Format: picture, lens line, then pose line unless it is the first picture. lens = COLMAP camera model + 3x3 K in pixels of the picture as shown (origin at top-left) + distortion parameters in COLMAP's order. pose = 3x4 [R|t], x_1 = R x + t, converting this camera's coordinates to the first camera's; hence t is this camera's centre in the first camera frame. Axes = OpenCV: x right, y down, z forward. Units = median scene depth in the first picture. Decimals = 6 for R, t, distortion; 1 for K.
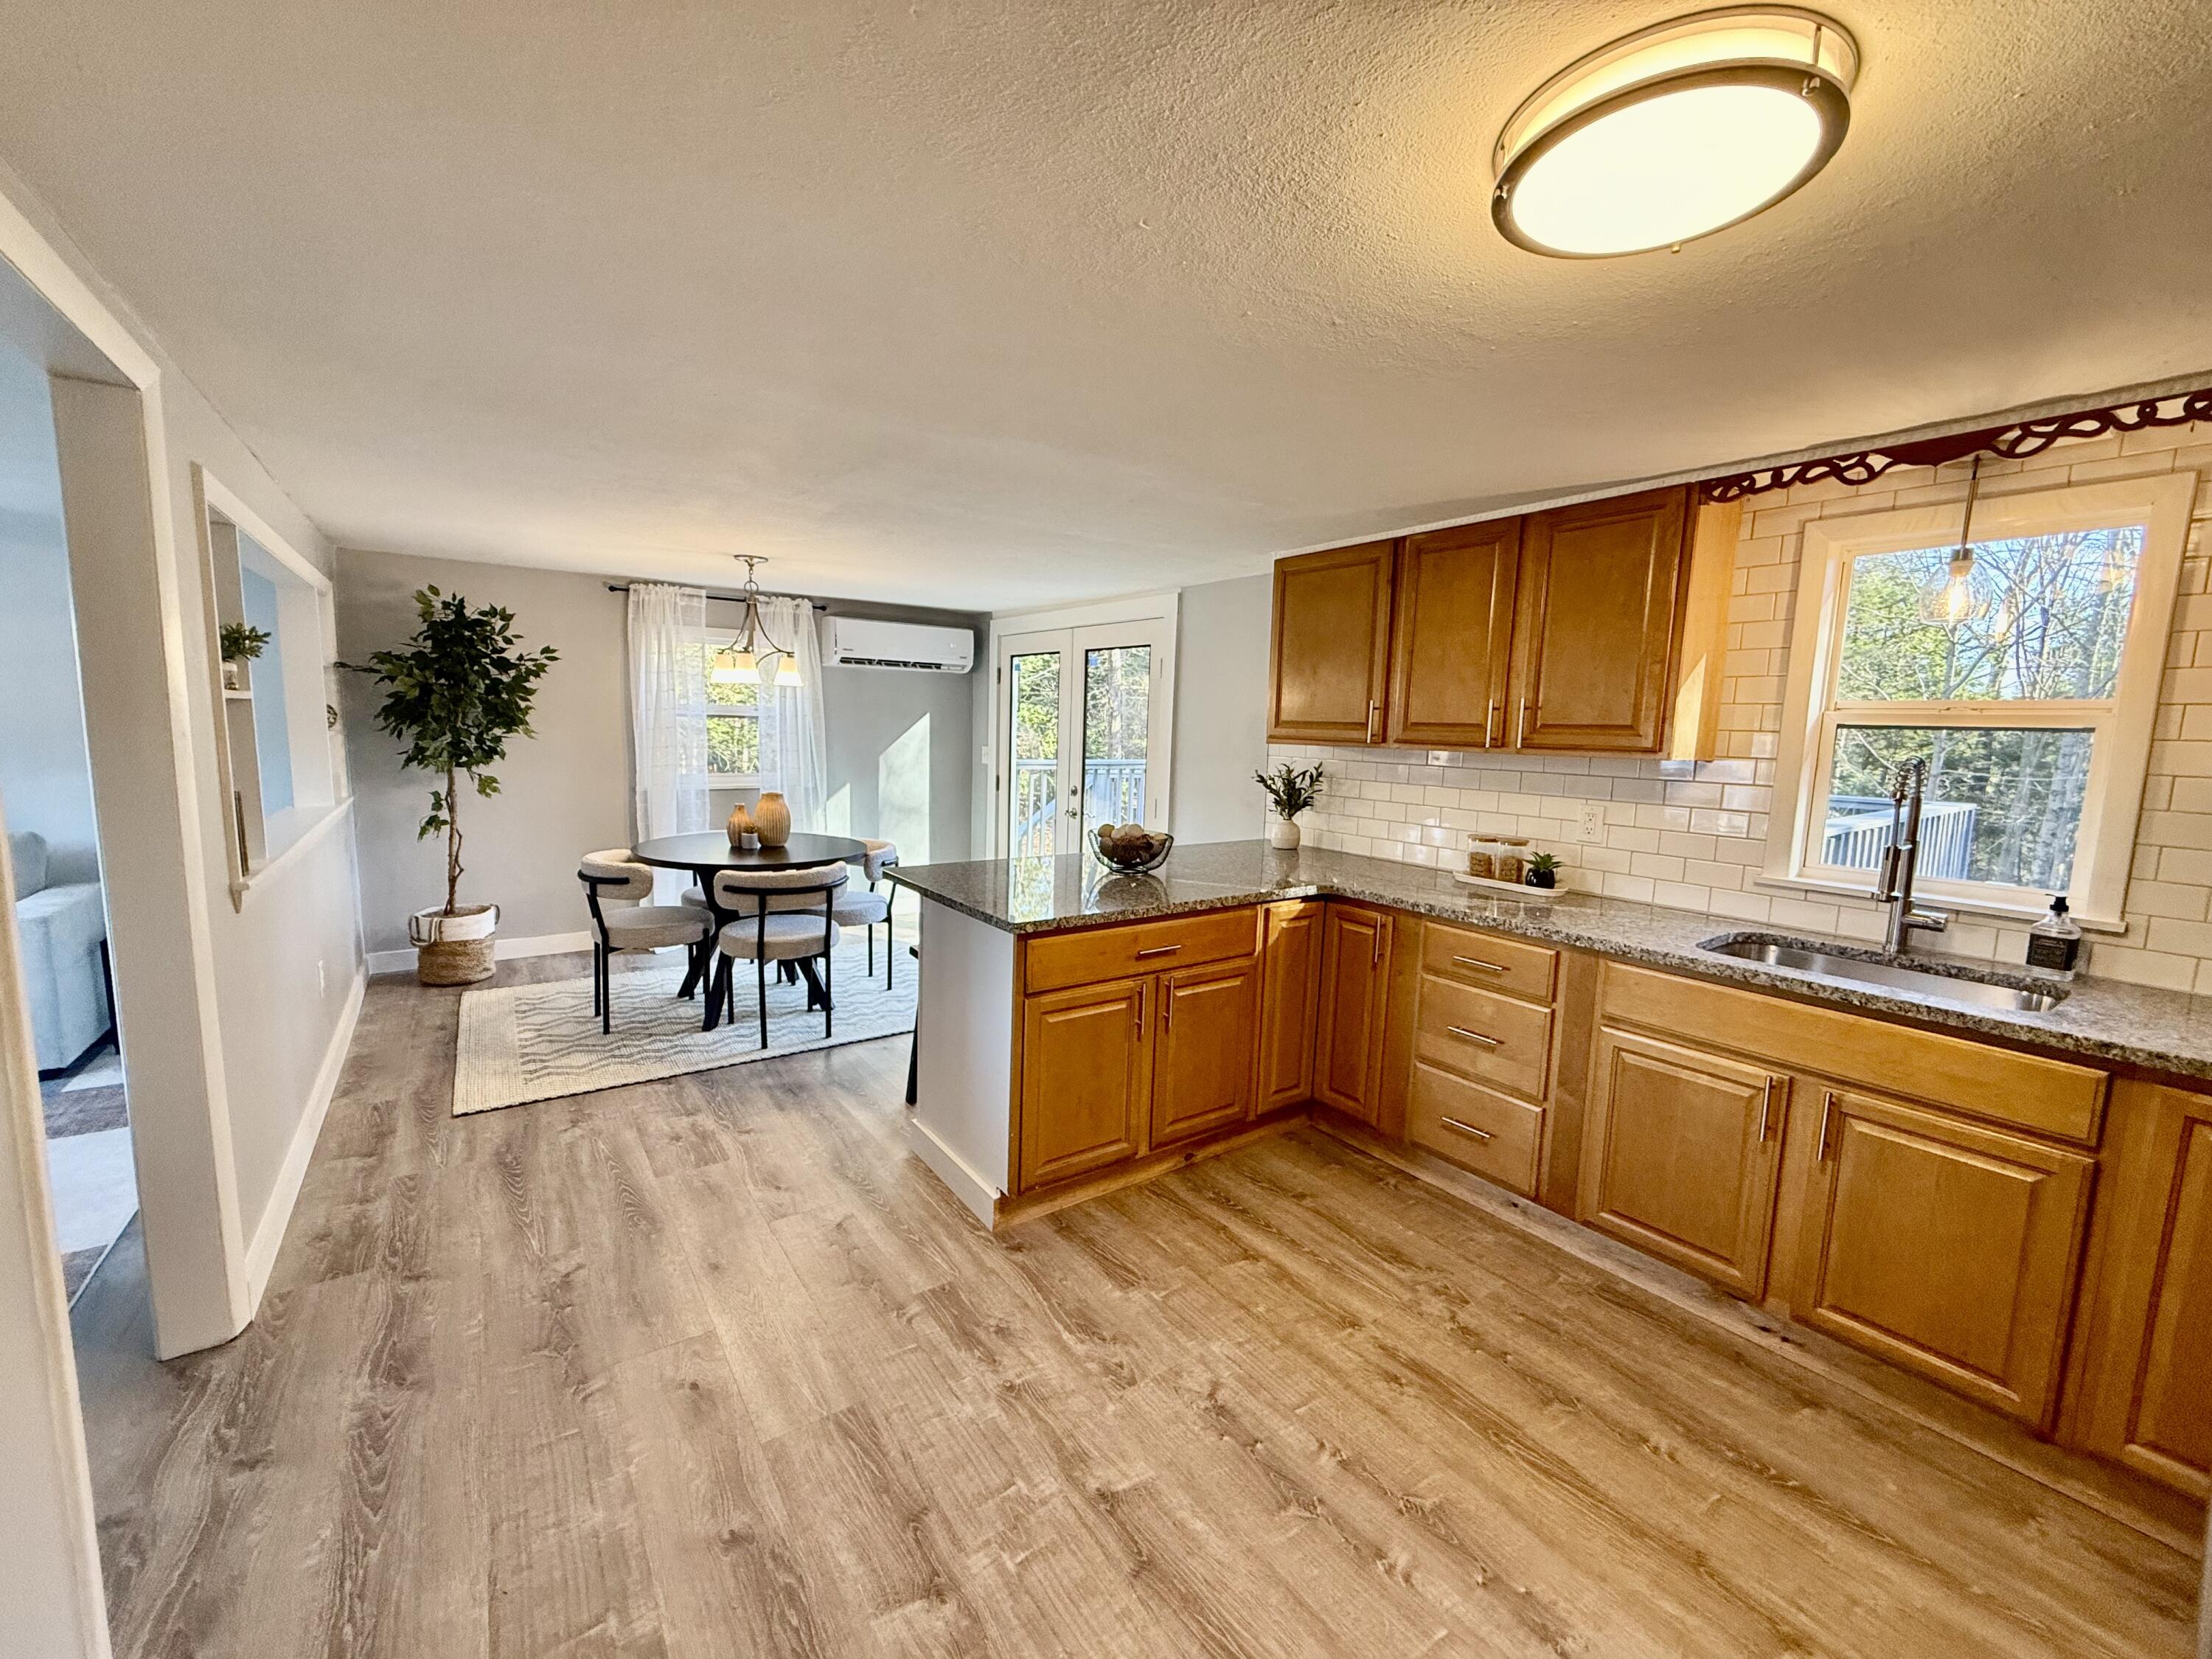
lens RADIAL K [[877.3, 0, 1101.7], [0, 877.3, 829.7], [0, 0, 1]] dist [0.000733, -0.000158]
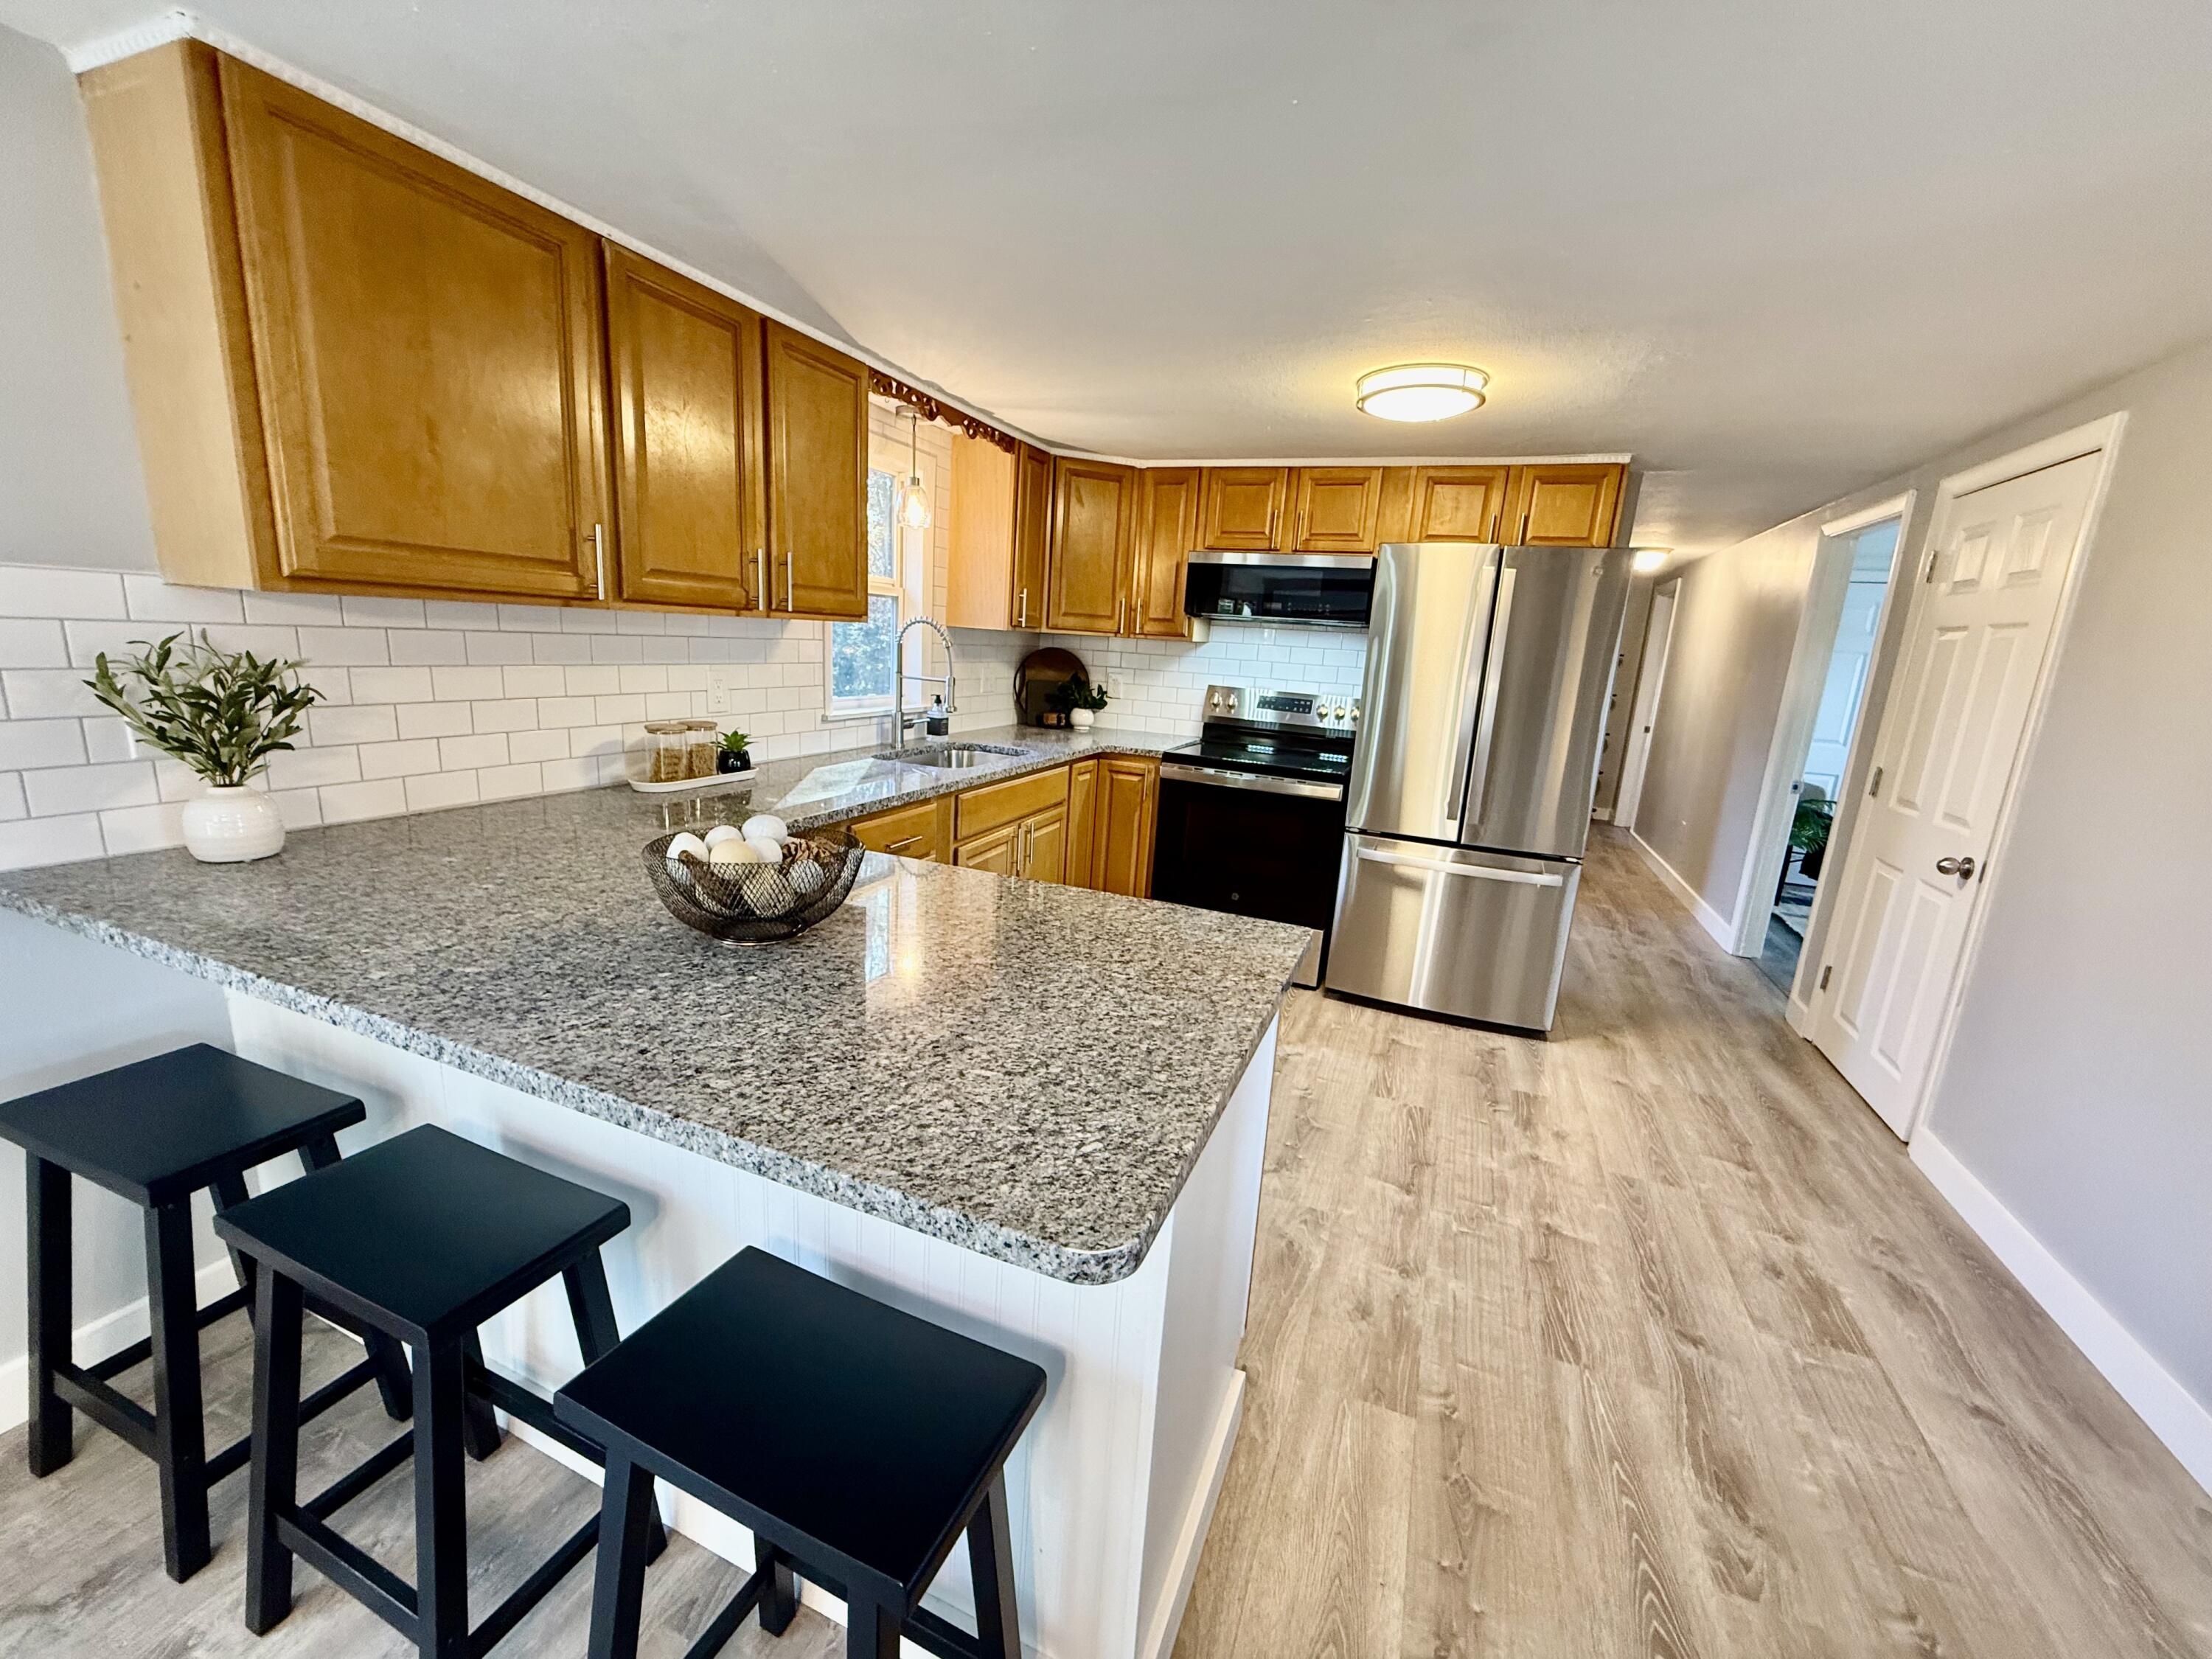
lens RADIAL K [[877.3, 0, 1099.4], [0, 877.3, 831.9], [0, 0, 1]] dist [0.000733, -0.000158]
pose [[-0.529575, -0.242077, 0.812988, -0.347138], [0.027829, 0.952940, 0.301878, -0.107915], [-0.847806, 0.182491, -0.497917, 0.944828]]
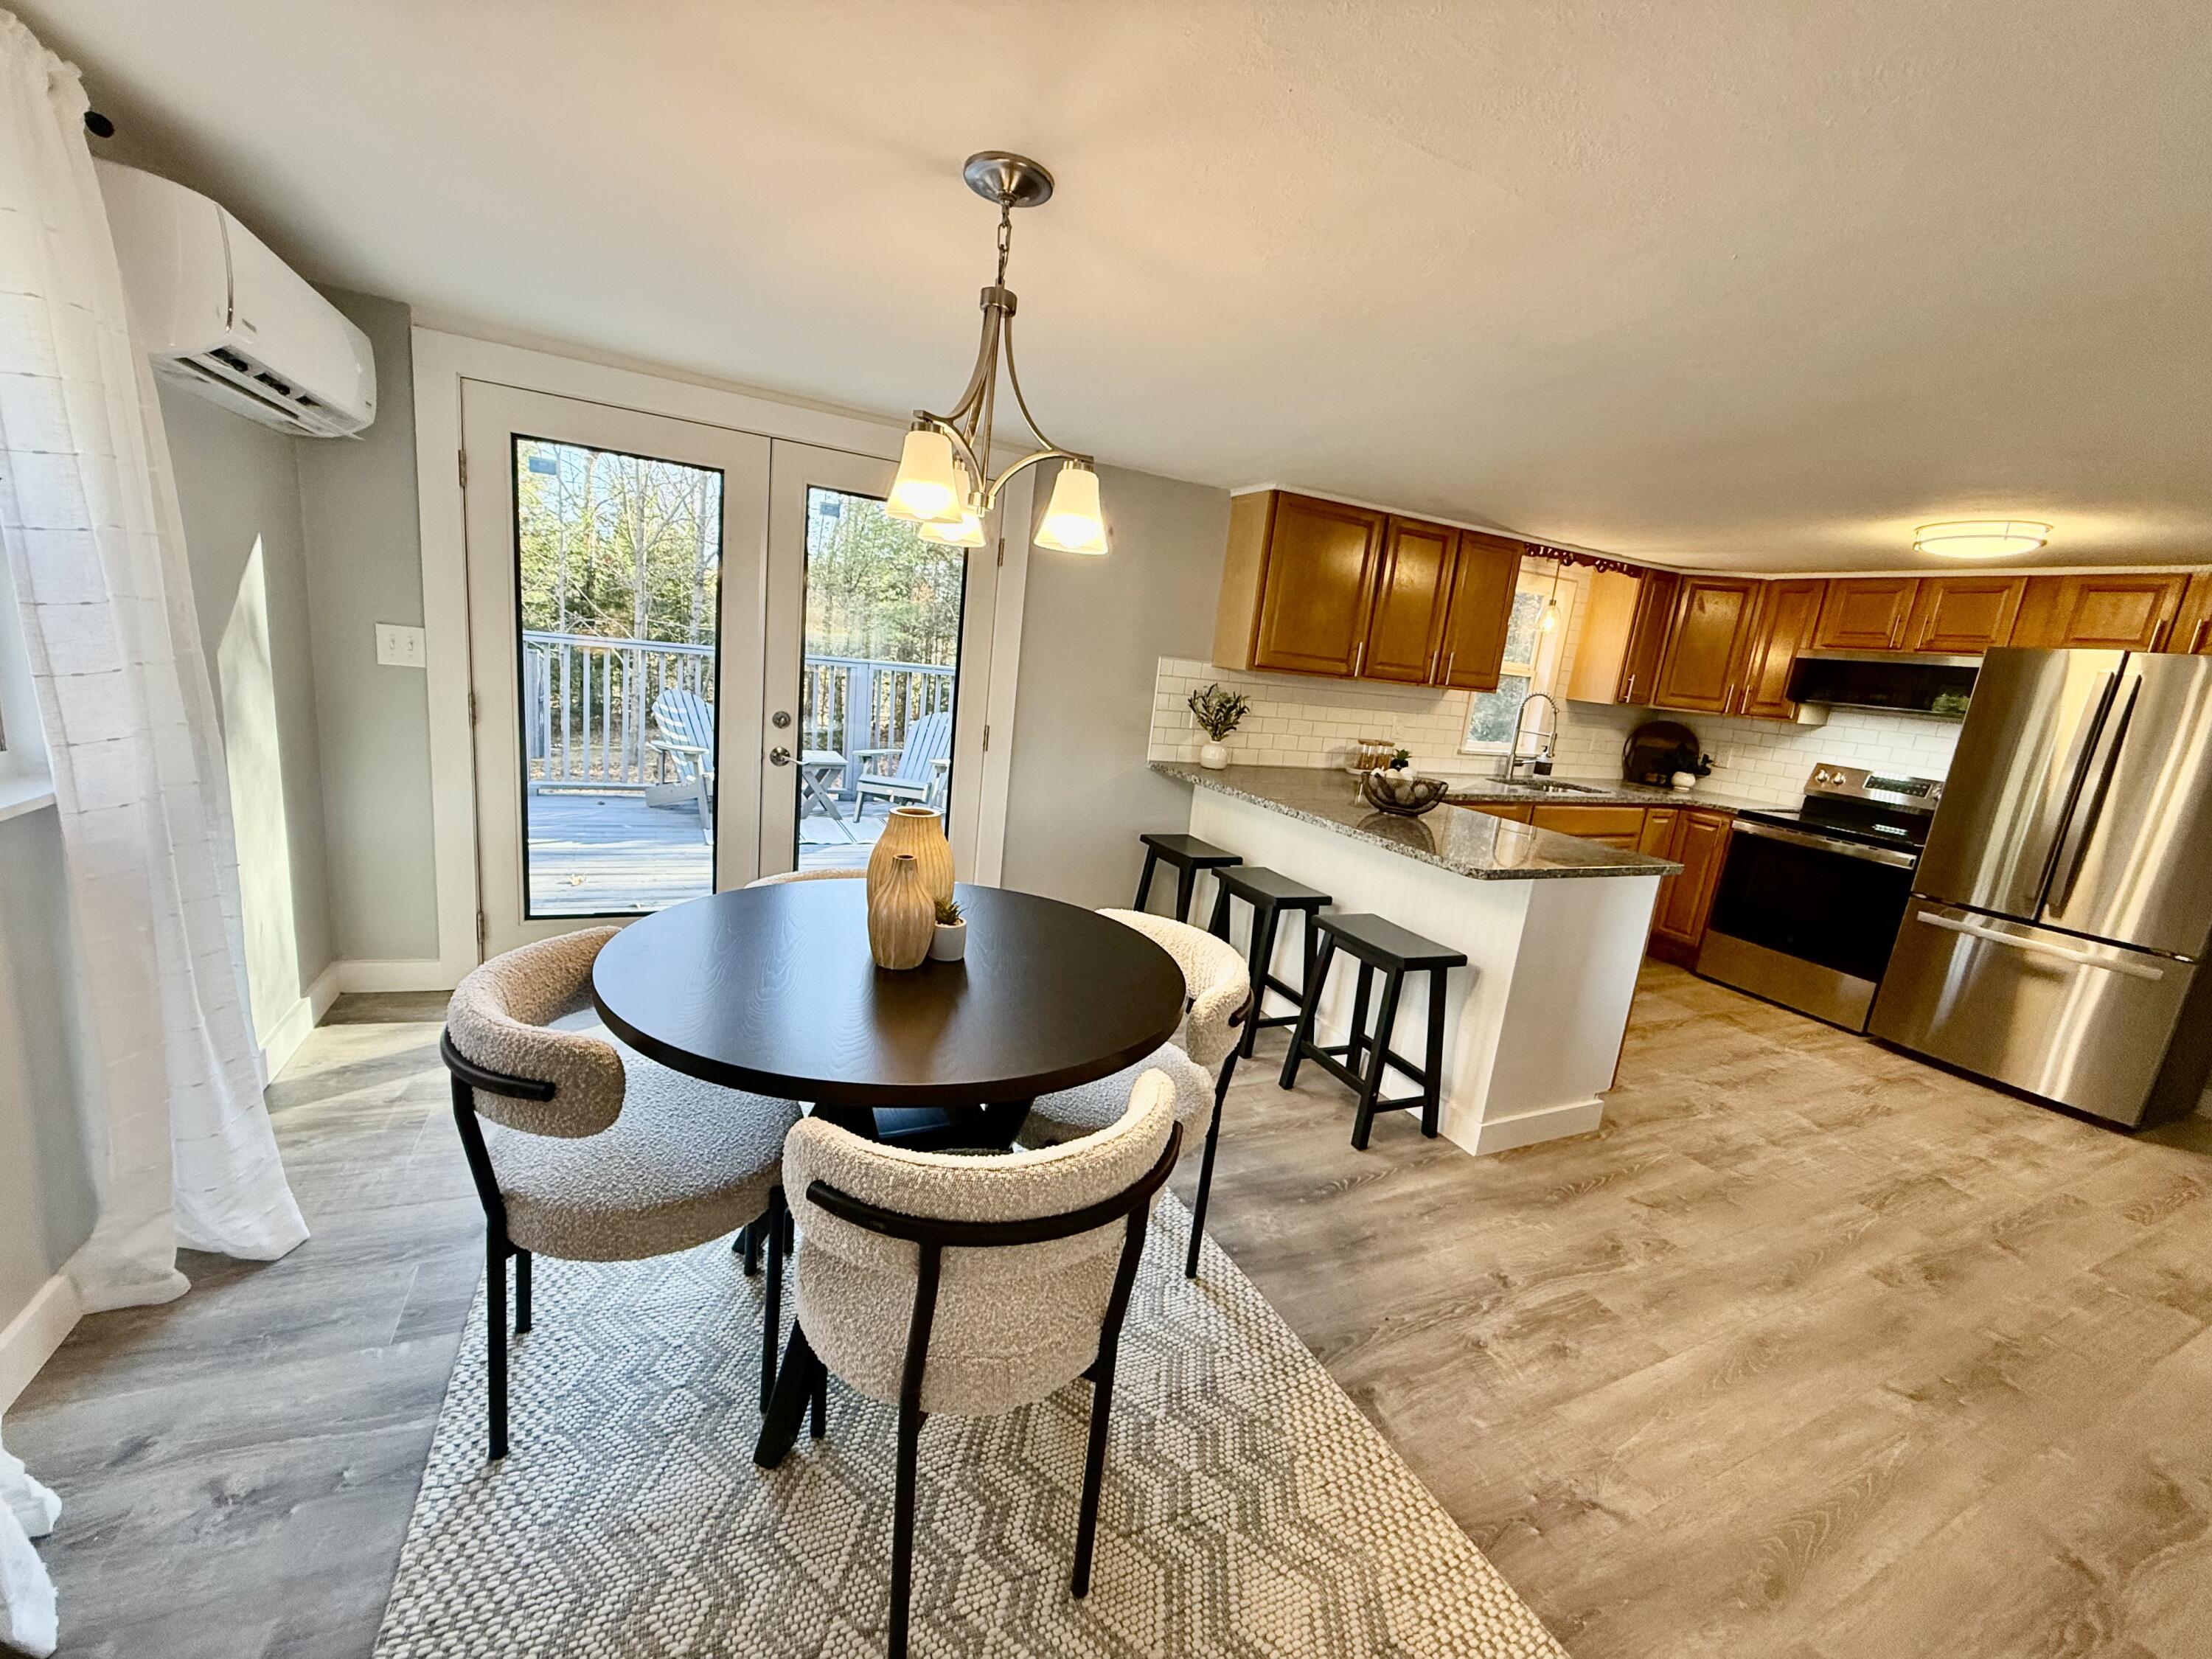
lens RADIAL K [[877.3, 0, 1101.6], [0, 877.3, 831.1], [0, 0, 1]] dist [0.000733, -0.000158]
pose [[0.171466, -0.210972, 0.962336, -0.916596], [0.023242, 0.977397, 0.210133, -0.140491], [-0.984916, -0.013664, 0.172494, 1.036229]]
